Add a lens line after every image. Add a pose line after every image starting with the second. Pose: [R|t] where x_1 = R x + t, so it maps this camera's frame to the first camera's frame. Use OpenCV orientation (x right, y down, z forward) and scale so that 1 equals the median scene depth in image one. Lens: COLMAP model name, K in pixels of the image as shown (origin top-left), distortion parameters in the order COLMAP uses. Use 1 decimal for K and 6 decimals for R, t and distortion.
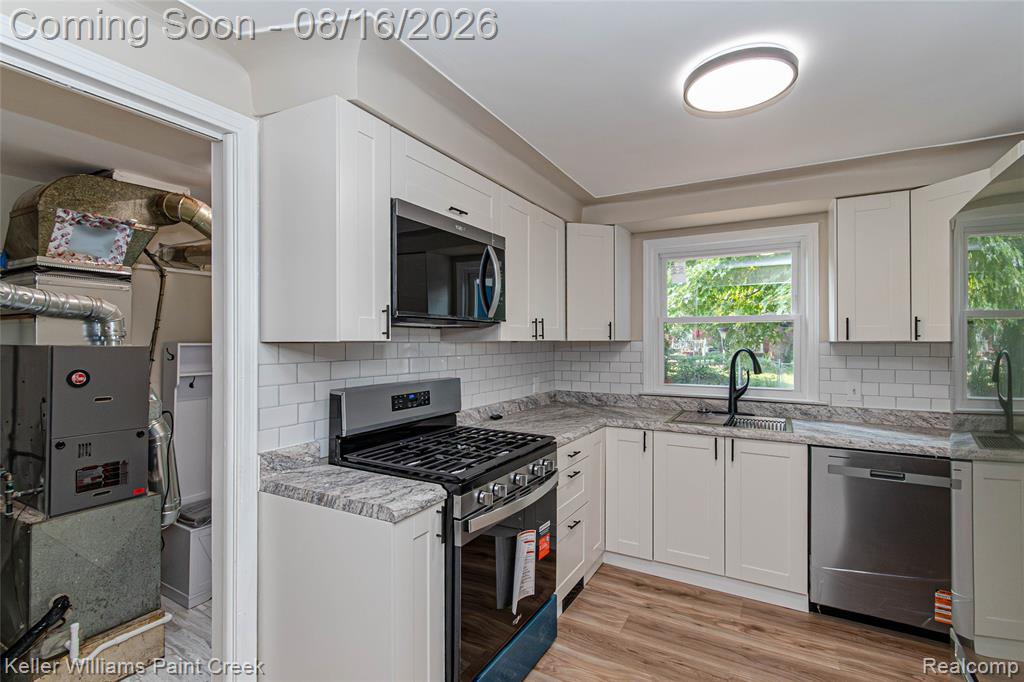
lens RADIAL K [[485.6, 0, 508.0], [0, 485.6, 340.0], [0, 0, 1]] dist [0.002633, -0.000009]
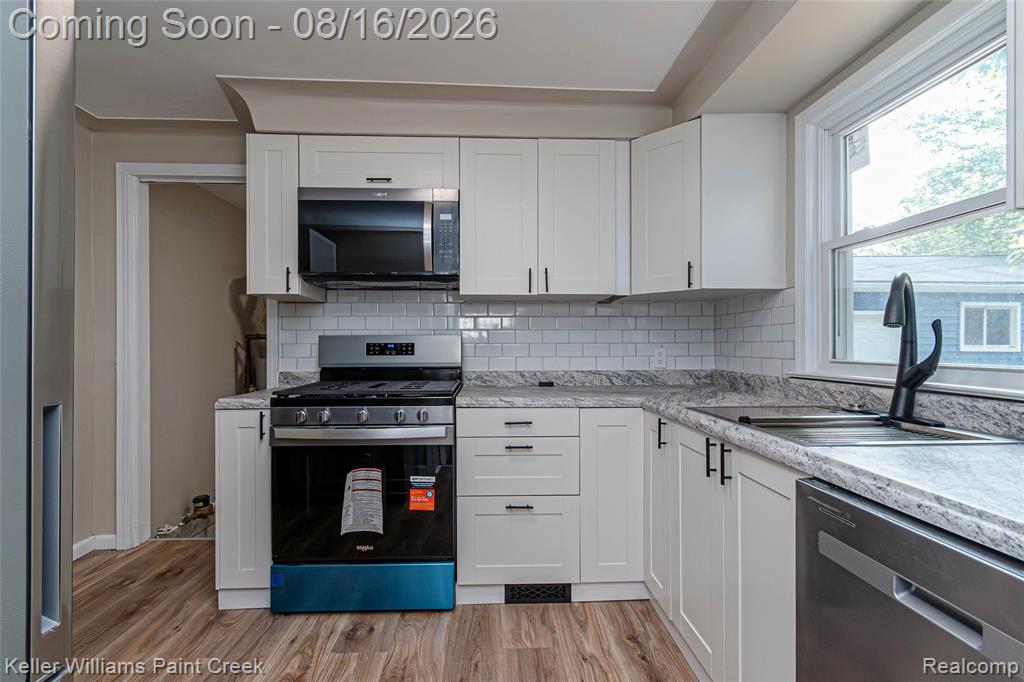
lens RADIAL K [[456.6, 0, 505.9], [0, 456.6, 348.7], [0, 0, 1]] dist [0.001987, -0.001018]
pose [[0.523658, 0.002028, -0.851926, 0.815176], [0.002435, 0.999990, 0.003877, 0.106950], [0.851925, -0.004104, 0.523647, 0.583270]]
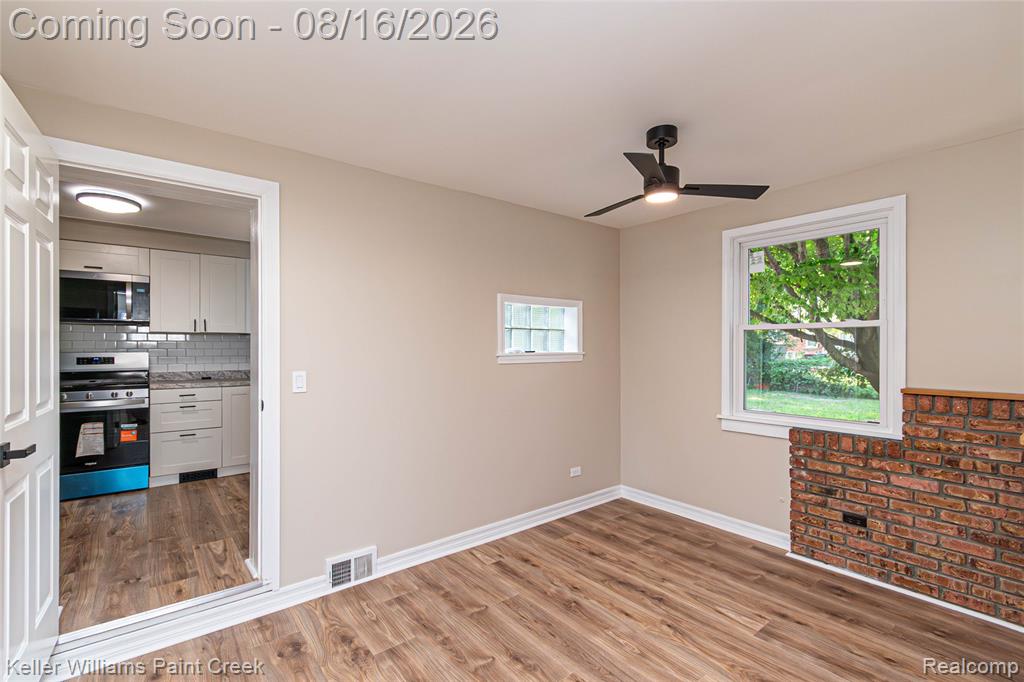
lens RADIAL K [[456.6, 0, 512.8], [0, 456.6, 349.1], [0, 0, 1]] dist [0.001987, -0.001018]
pose [[0.926868, 0.001580, -0.375383, 1.919226], [-0.000369, 0.999994, 0.003299, 0.061226], [0.375386, -0.002919, 0.926864, -0.109036]]
